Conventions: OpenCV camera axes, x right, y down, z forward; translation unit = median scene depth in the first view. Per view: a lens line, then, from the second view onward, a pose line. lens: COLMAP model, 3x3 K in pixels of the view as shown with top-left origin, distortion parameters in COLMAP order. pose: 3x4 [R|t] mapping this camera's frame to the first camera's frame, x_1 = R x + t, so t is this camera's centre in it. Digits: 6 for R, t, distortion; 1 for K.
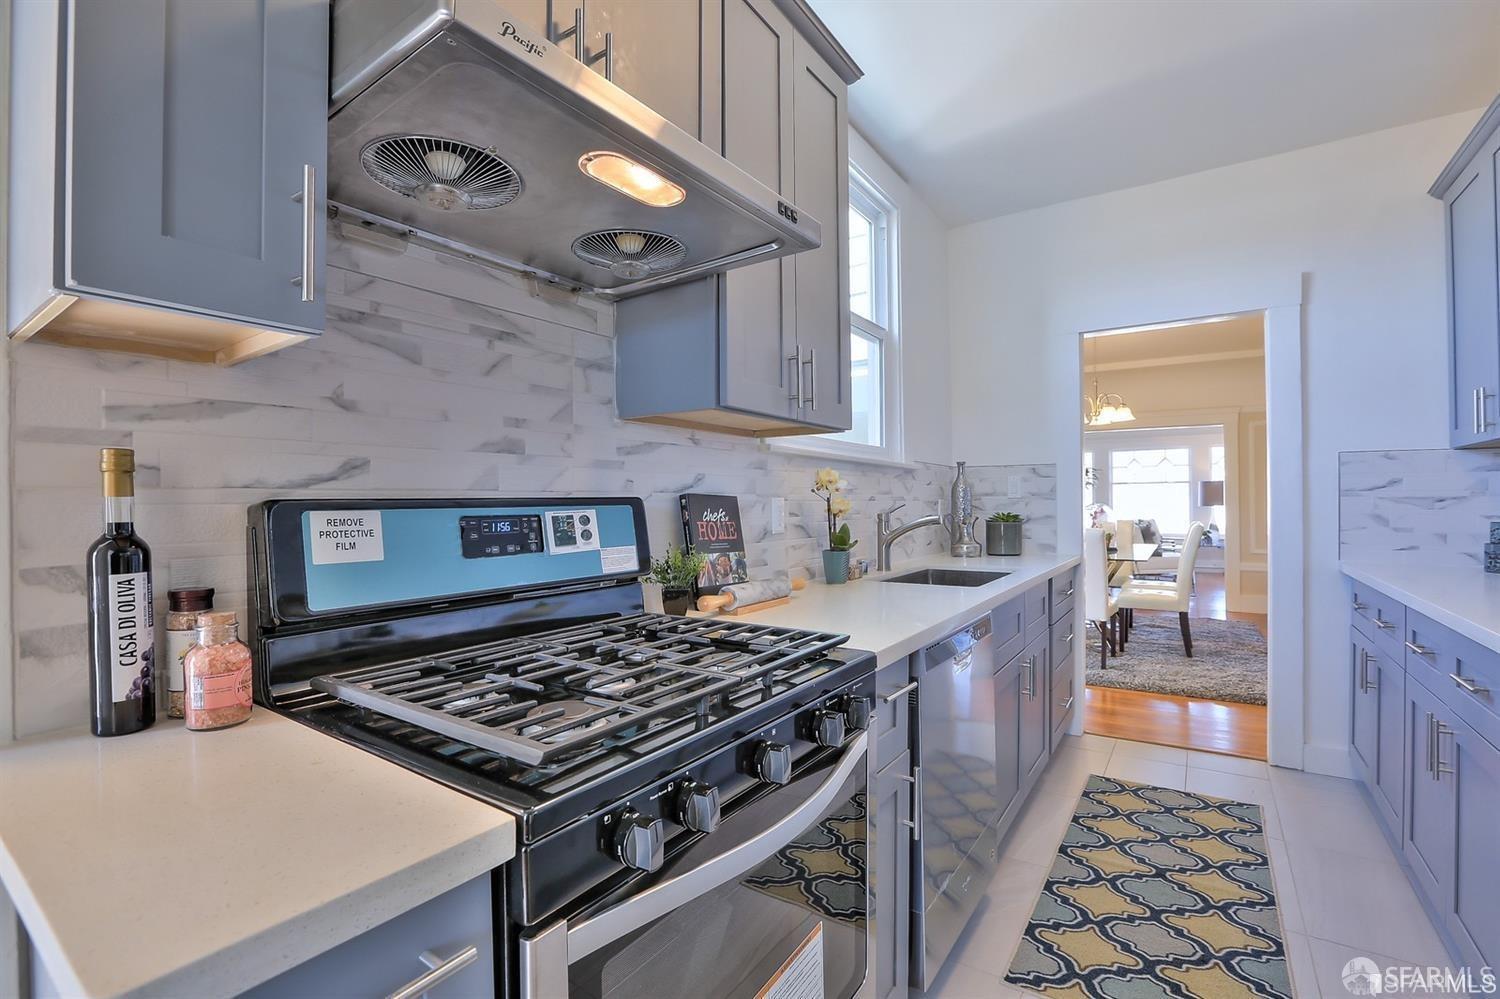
lens RADIAL K [[680.4, 0, 753.4], [0, 680.4, 499.6], [0, 0, 1]] dist [-0.053371, 0.017457]
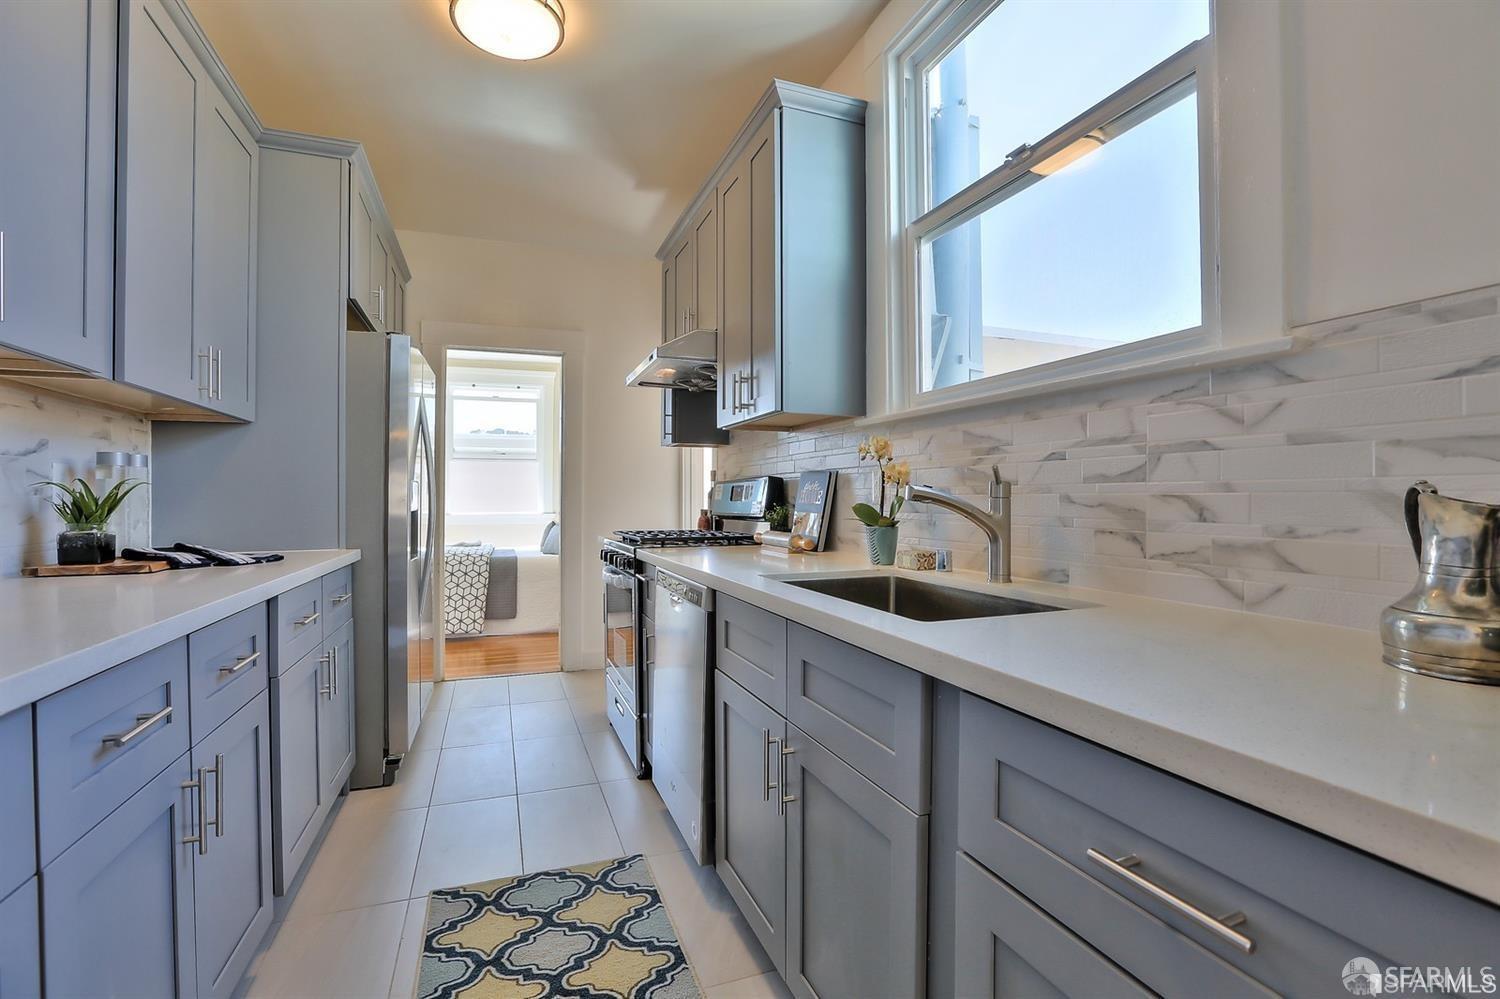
lens RADIAL K [[680.4, 0, 753.4], [0, 680.4, 499.6], [0, 0, 1]] dist [-0.053371, 0.017457]
pose [[-0.573025, 0.008997, -0.819488, 1.194549], [0.007056, 0.999957, 0.006044, 0.043956], [0.819507, -0.002319, -0.573064, 1.758654]]
